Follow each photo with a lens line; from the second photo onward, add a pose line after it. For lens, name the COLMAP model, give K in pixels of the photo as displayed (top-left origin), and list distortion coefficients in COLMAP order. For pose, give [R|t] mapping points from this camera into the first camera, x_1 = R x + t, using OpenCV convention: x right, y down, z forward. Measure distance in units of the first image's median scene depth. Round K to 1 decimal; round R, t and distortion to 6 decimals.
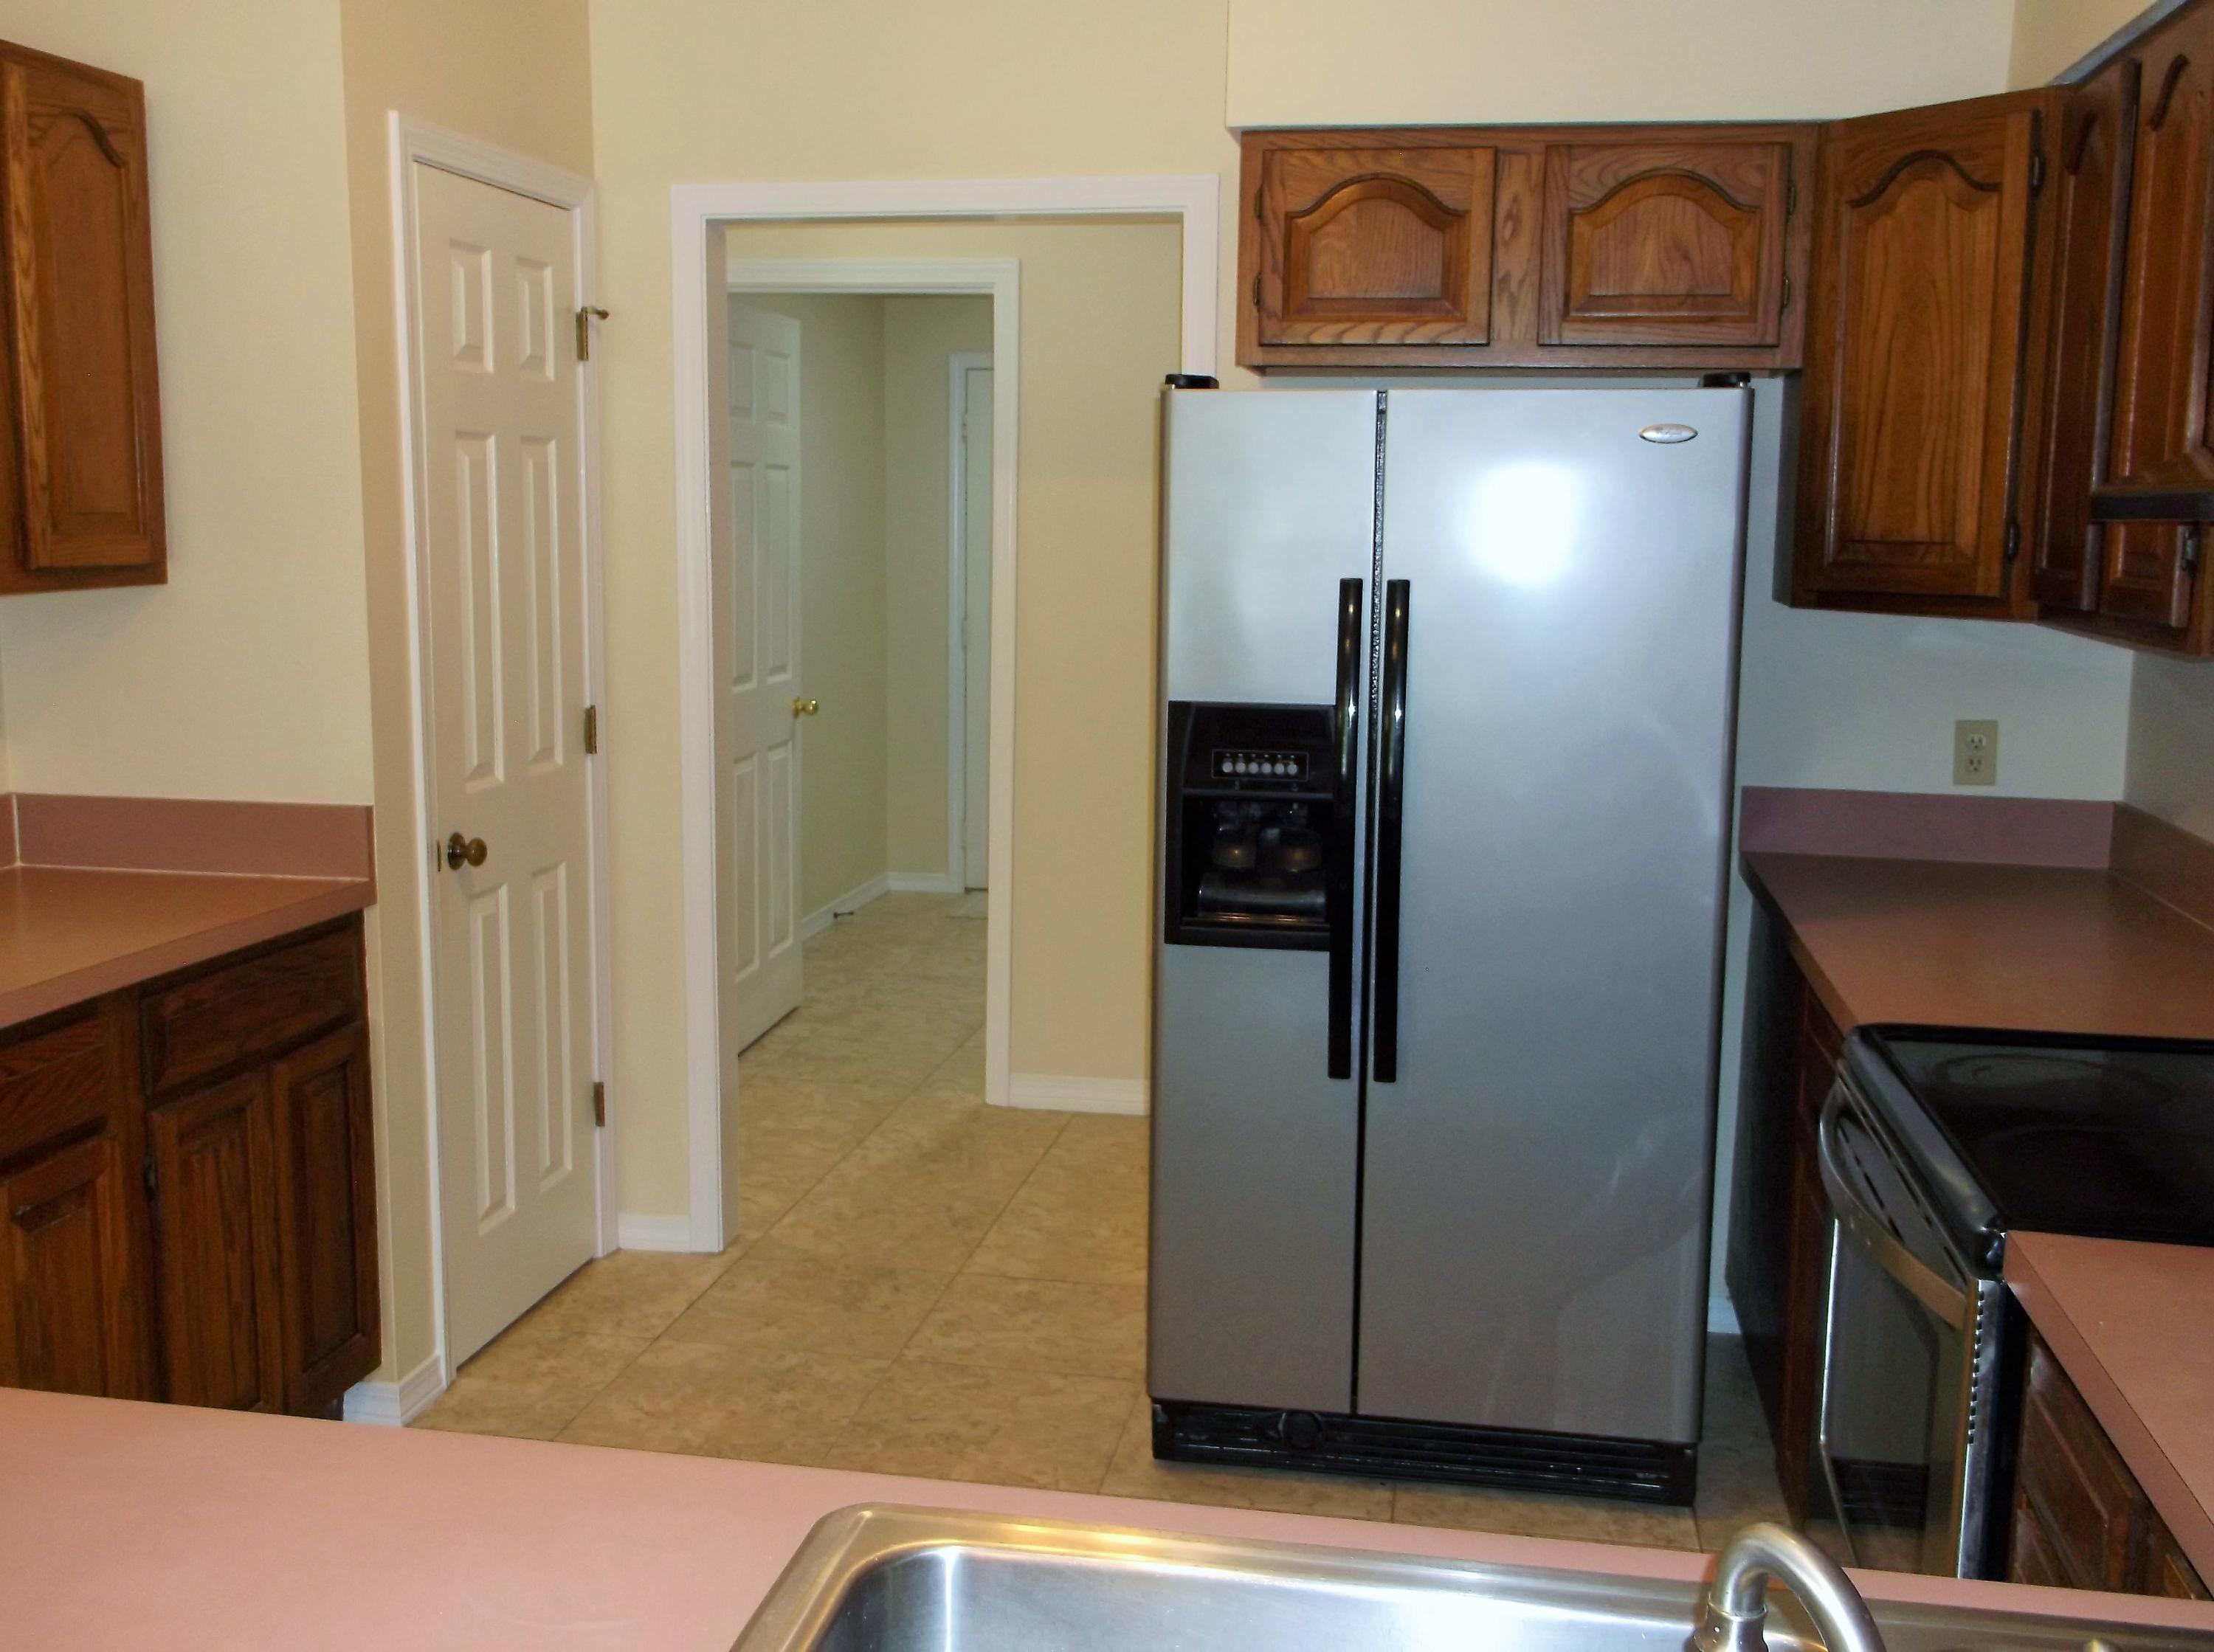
lens RADIAL K [[2158.0, 0, 1107.0], [0, 2158.0, 826.0], [0, 0, 1]] dist [0.002341, 0.027810]
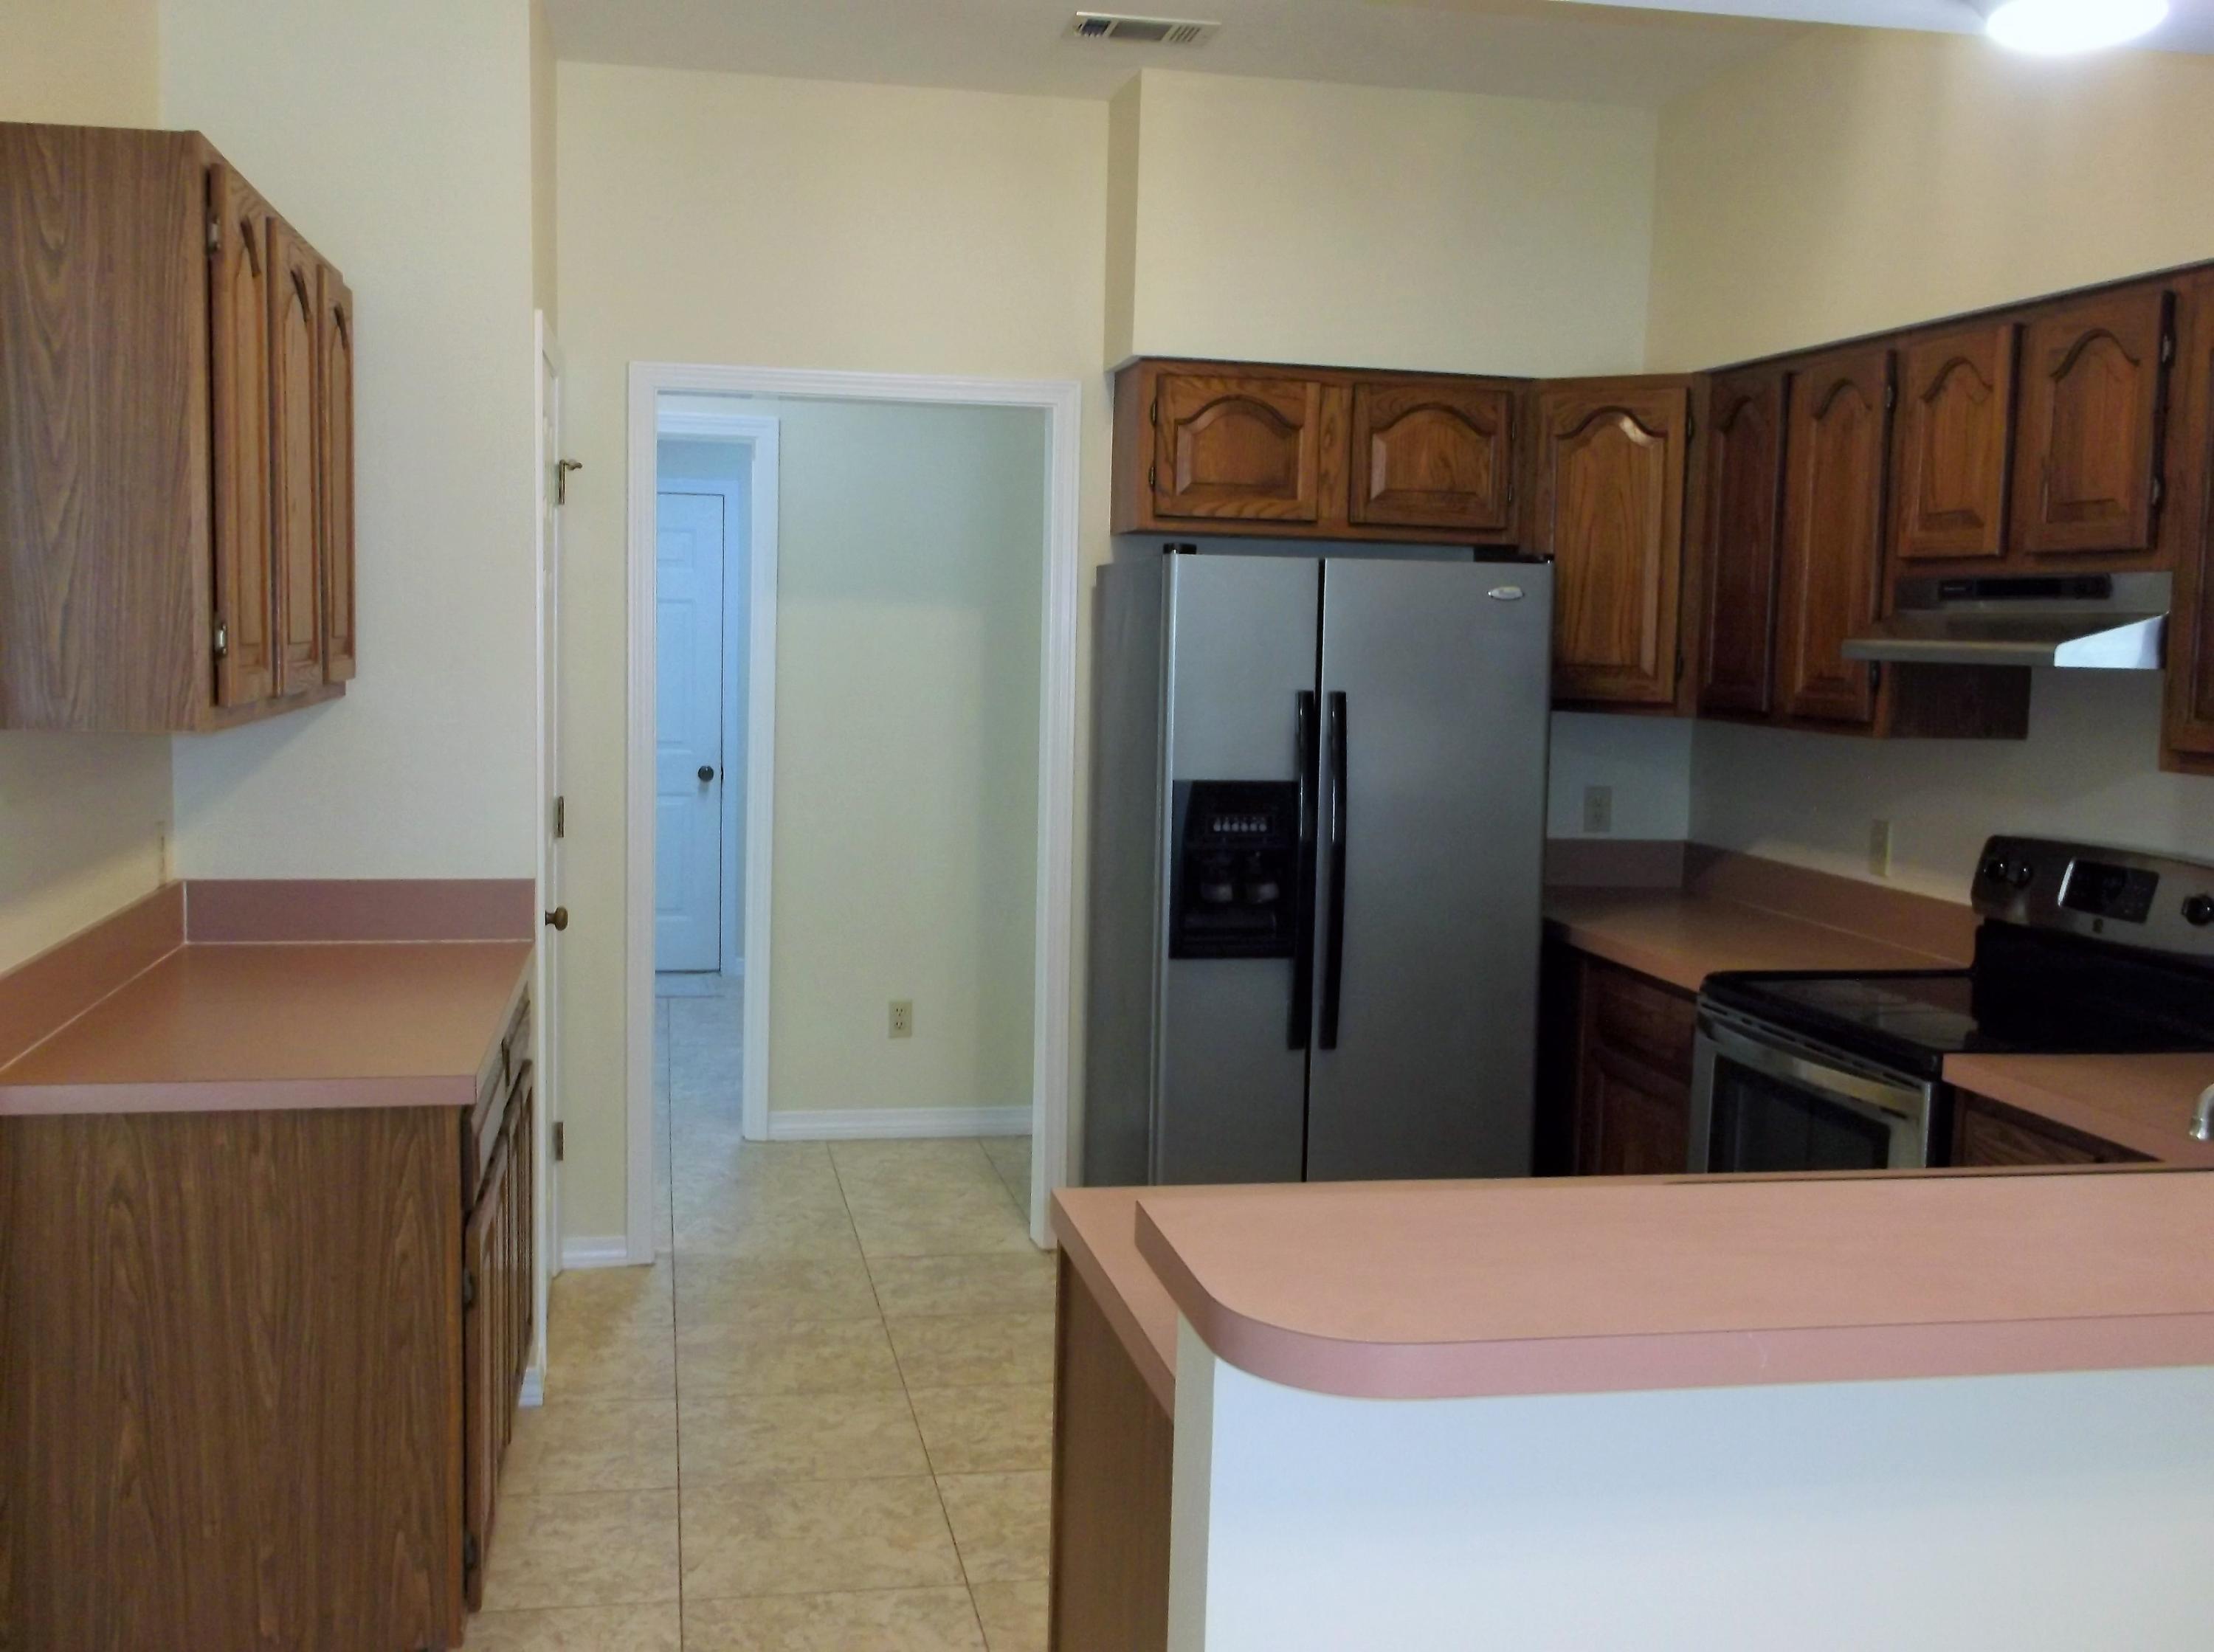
lens RADIAL K [[2158.0, 0, 1107.0], [0, 2158.0, 826.0], [0, 0, 1]] dist [0.002341, 0.027810]
pose [[0.928087, -0.024704, 0.371542, -0.476965], [0.040990, 0.998511, -0.035999, 0.017163], [-0.370099, 0.048639, 0.927718, -0.230827]]
